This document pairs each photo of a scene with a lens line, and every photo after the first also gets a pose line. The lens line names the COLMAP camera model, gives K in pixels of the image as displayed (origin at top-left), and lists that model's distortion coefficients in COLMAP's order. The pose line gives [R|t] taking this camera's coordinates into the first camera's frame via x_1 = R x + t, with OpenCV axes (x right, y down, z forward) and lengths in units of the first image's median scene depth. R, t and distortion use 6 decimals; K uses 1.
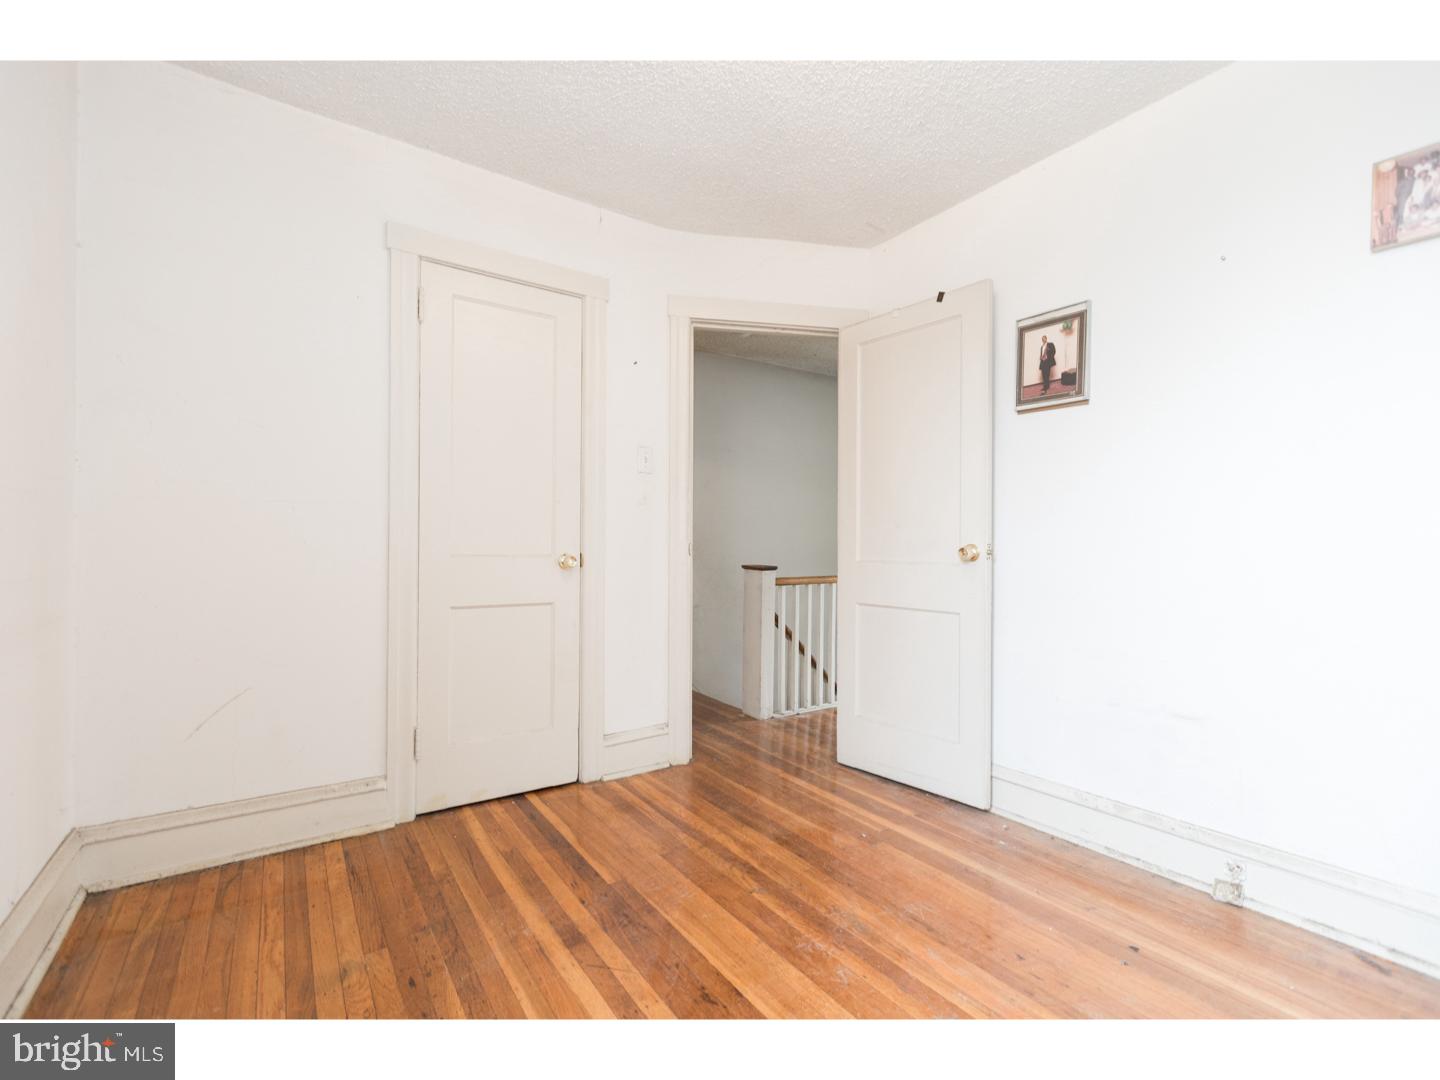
lens RADIAL K [[638.5, 0, 713.9], [0, 638.5, 546.4], [0, 0, 1]] dist [0.004943, -0.002710]
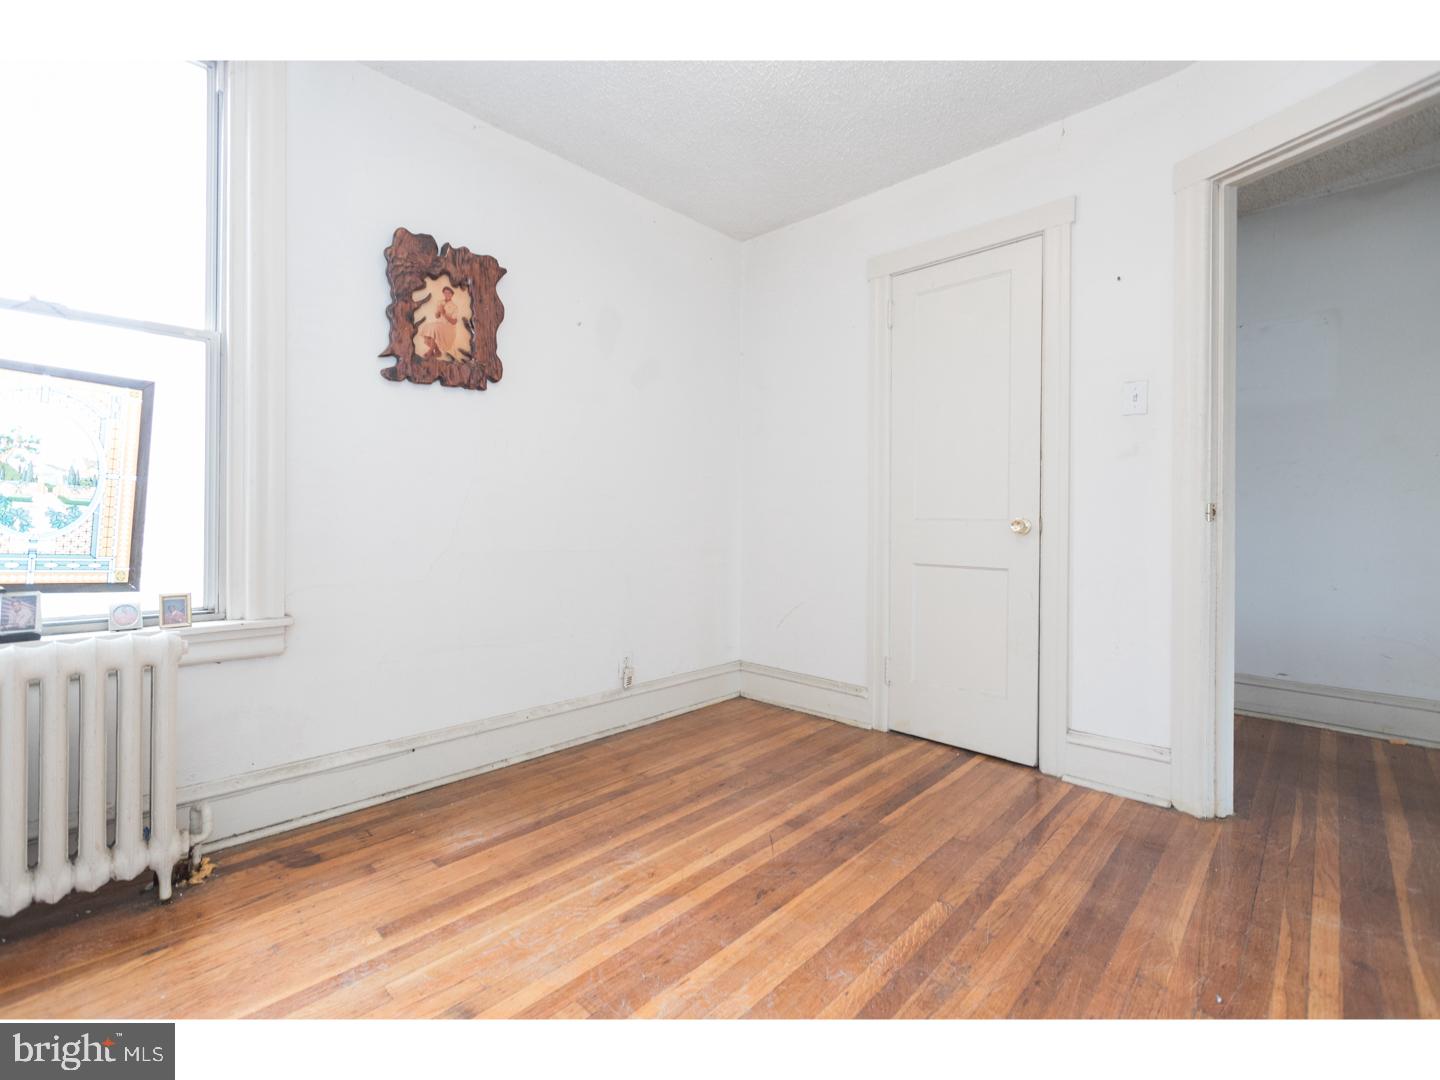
lens RADIAL K [[638.5, 0, 720.0], [0, 638.5, 535.3], [0, 0, 1]] dist [0.004943, -0.002710]
pose [[0.205998, 0.016350, -0.978416, 0.718703], [-0.006549, 0.999861, 0.015329, 0.029662], [0.978531, 0.003250, 0.206076, 0.453974]]
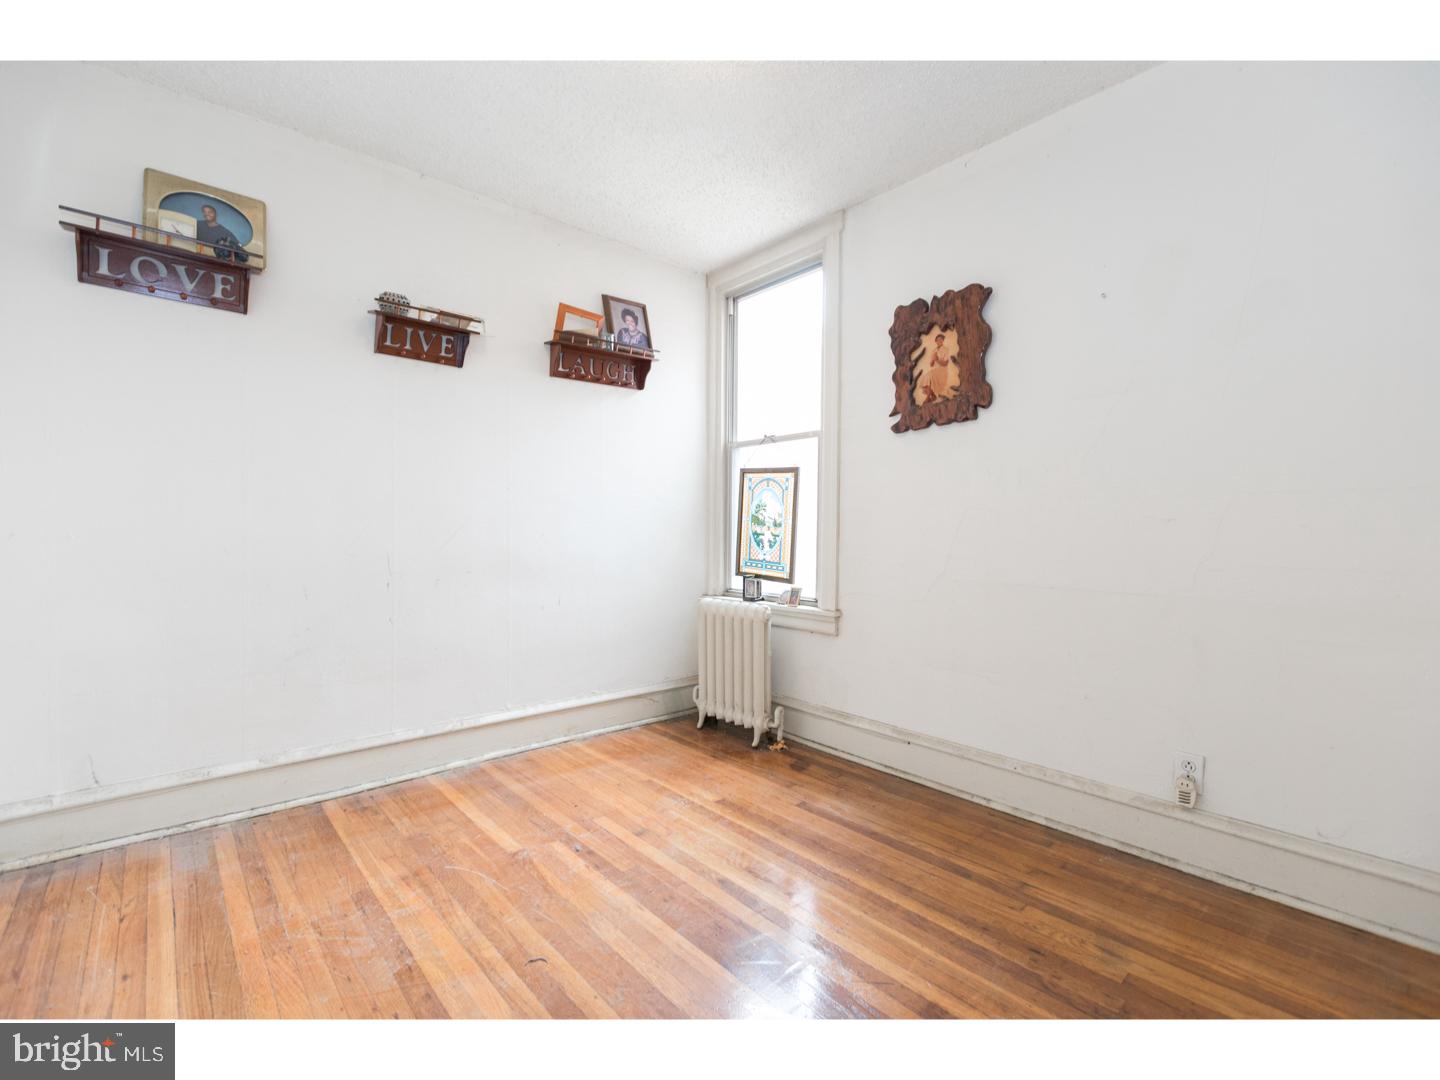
lens RADIAL K [[638.5, 0, 708.4], [0, 638.5, 549.6], [0, 0, 1]] dist [0.004943, -0.002710]
pose [[-0.993351, -0.007461, -0.114884, 0.129695], [-0.011214, 0.999423, 0.032056, -0.006202], [0.114579, 0.033131, -0.992862, 1.336465]]
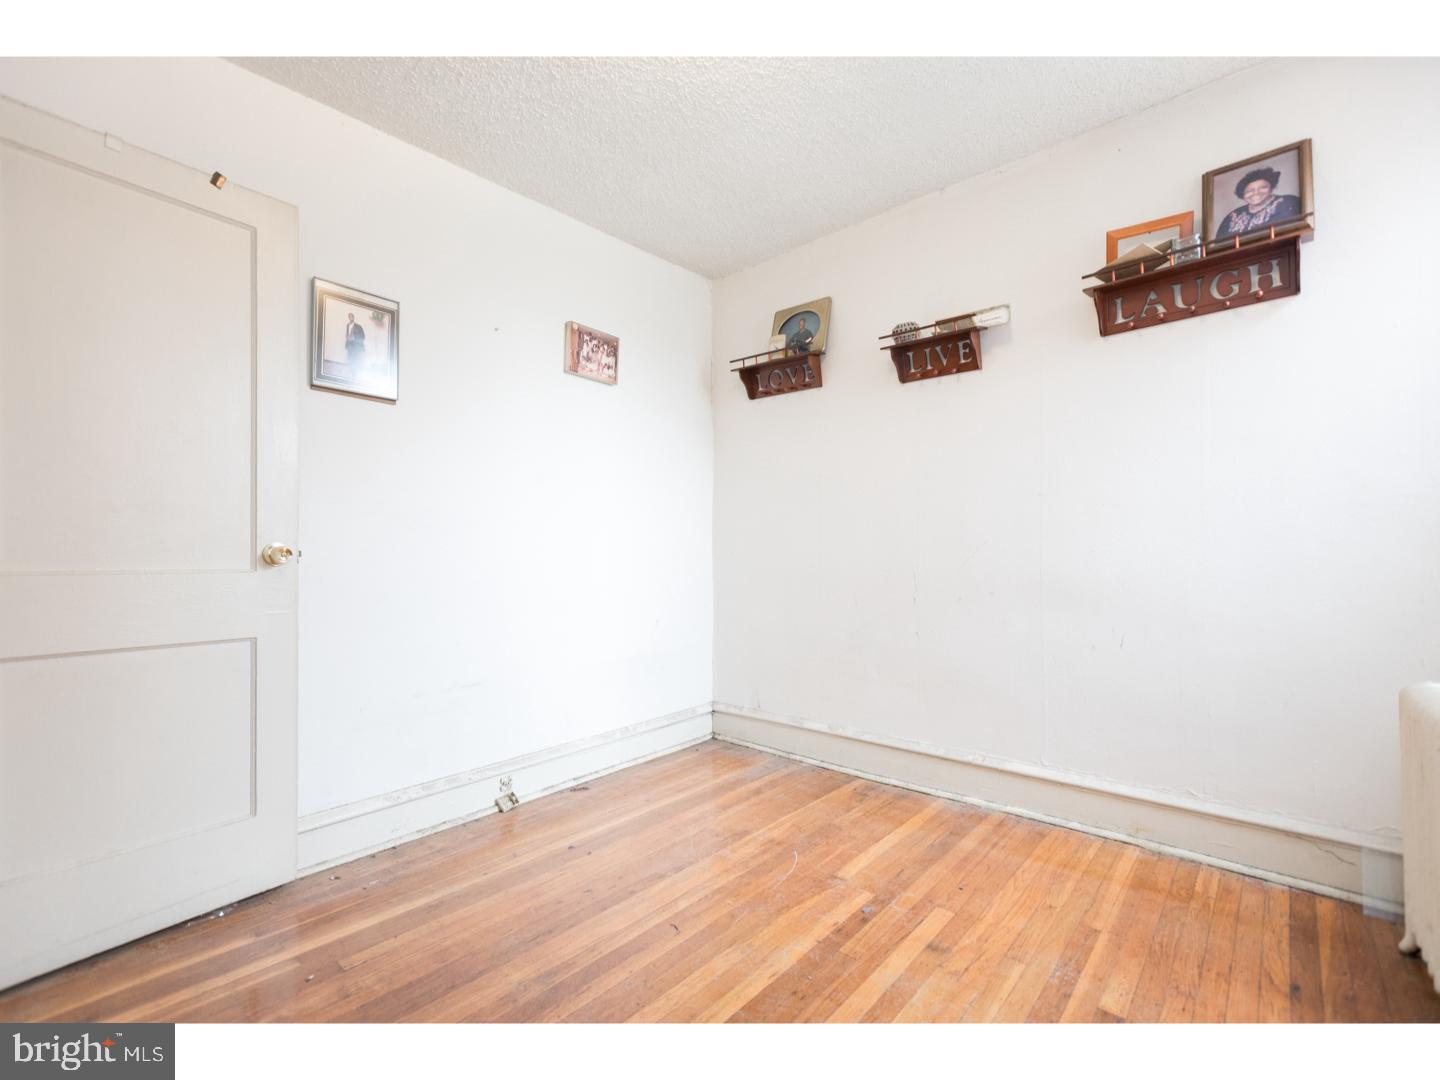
lens RADIAL K [[638.5, 0, 720.2], [0, 638.5, 567.2], [0, 0, 1]] dist [0.004943, -0.002710]
pose [[-0.251647, -0.021833, 0.967573, -0.526189], [0.003752, 0.999716, 0.023534, 0.009860], [-0.967812, 0.009553, -0.251493, 0.772201]]
